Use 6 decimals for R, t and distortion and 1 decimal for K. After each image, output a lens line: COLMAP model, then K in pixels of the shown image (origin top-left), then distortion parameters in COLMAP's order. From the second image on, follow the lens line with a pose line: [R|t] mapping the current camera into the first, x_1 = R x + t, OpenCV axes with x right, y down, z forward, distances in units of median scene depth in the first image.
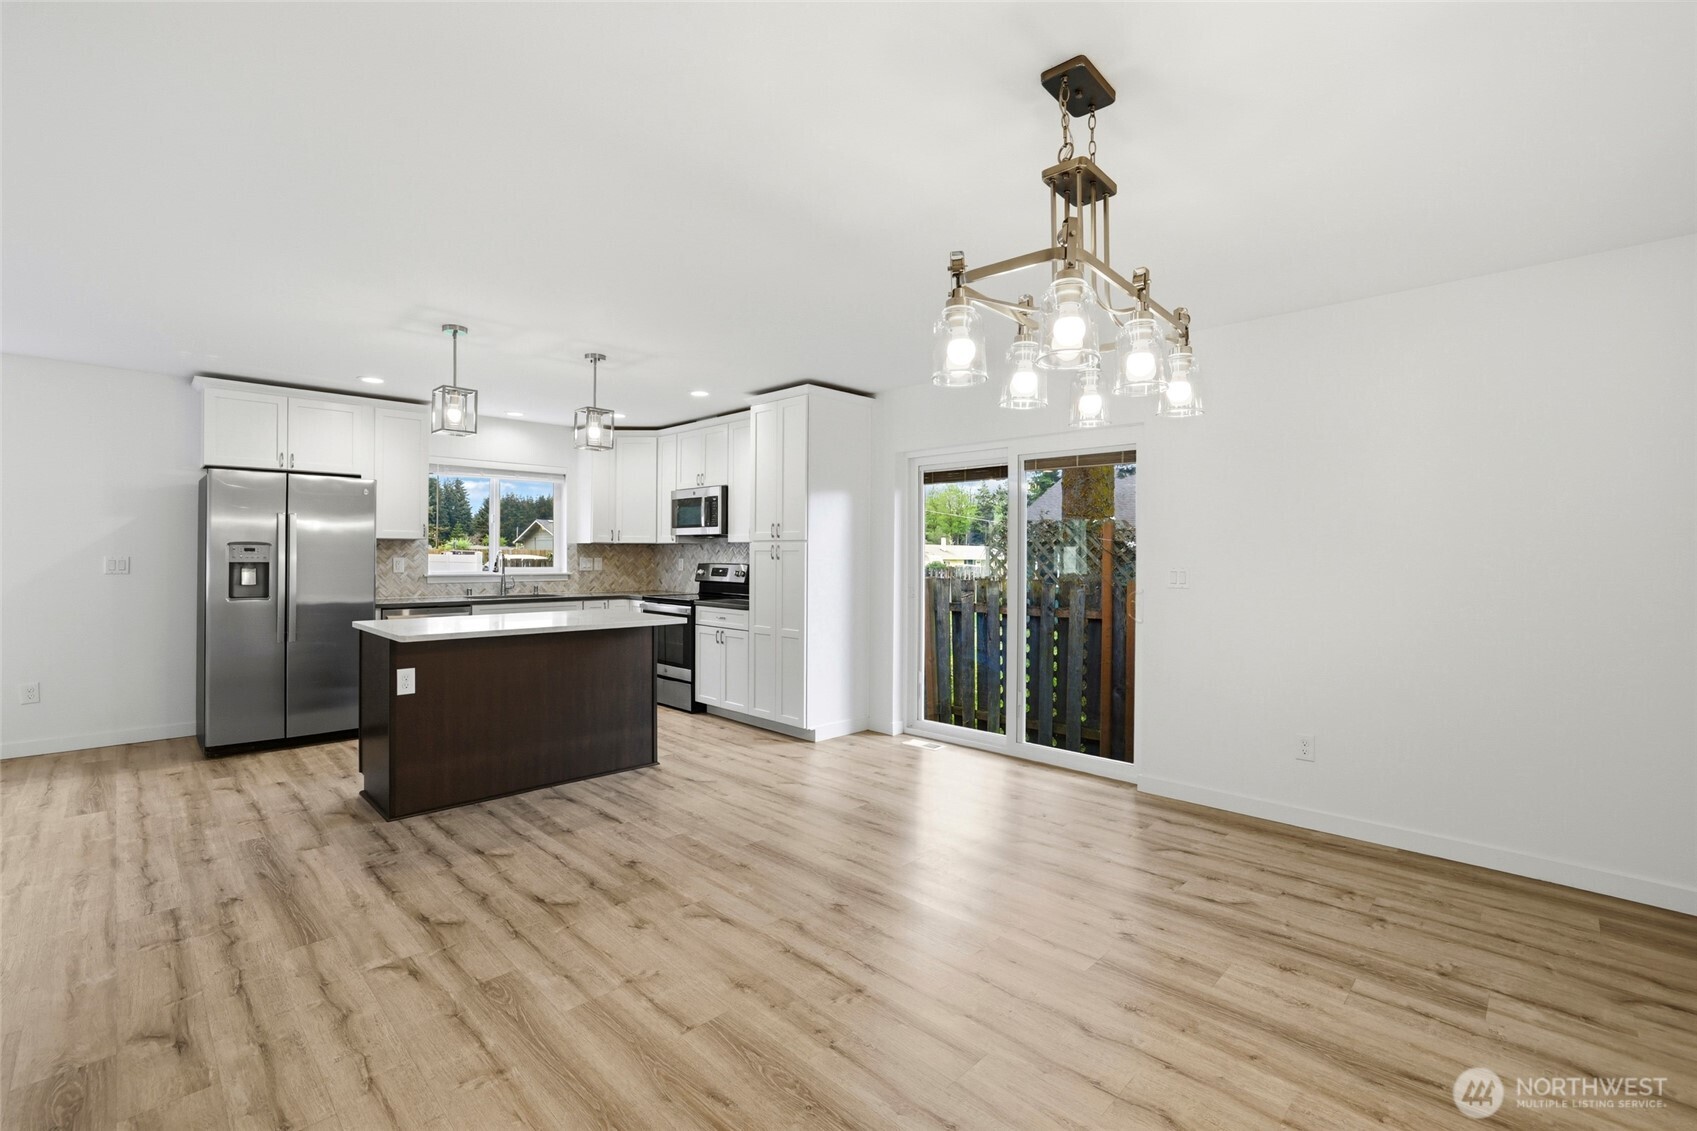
lens RADIAL K [[734.9, 0, 838.9], [0, 734.9, 560.3], [0, 0, 1]] dist [-0.032444, 0.007964]
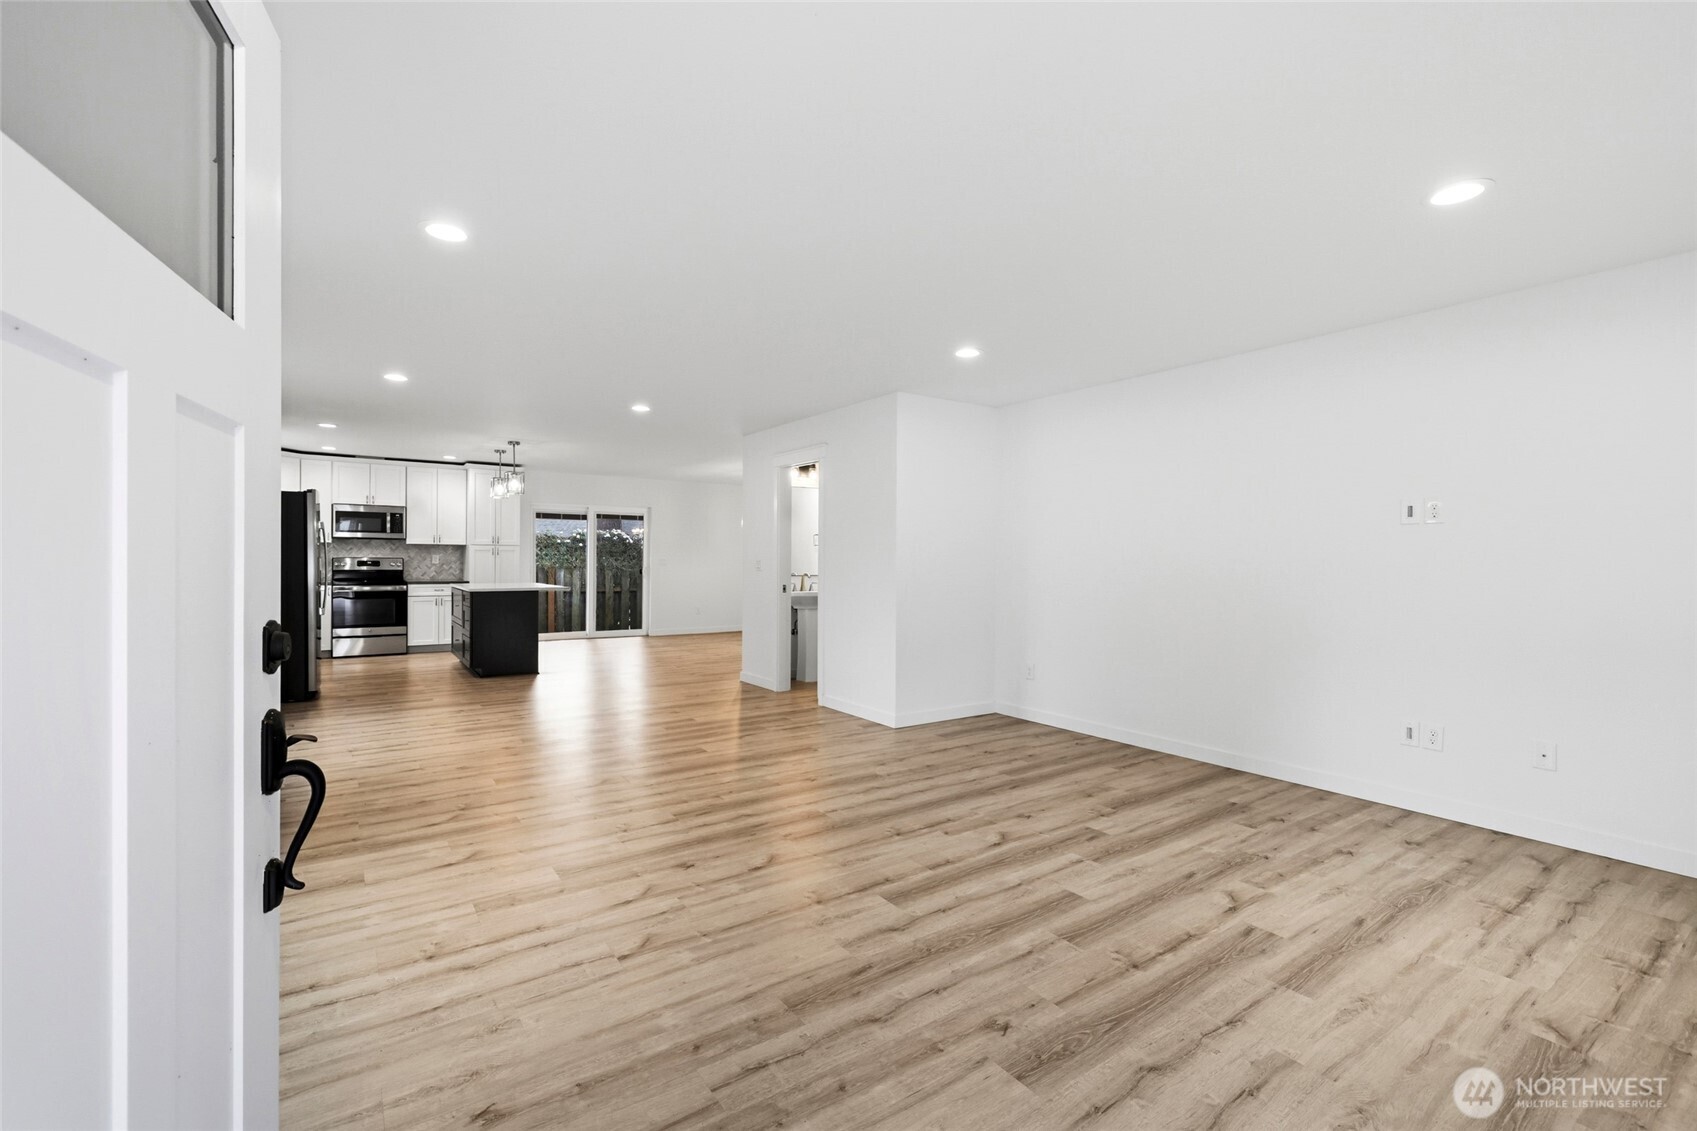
lens RADIAL K [[734.9, 0, 845.4], [0, 734.9, 573.3], [0, 0, 1]] dist [-0.032444, 0.007964]
pose [[0.187849, -0.024828, 0.981884, -1.805285], [-0.002190, 0.999667, 0.025697, -0.004608], [-0.982196, -0.006977, 0.187732, -0.229499]]
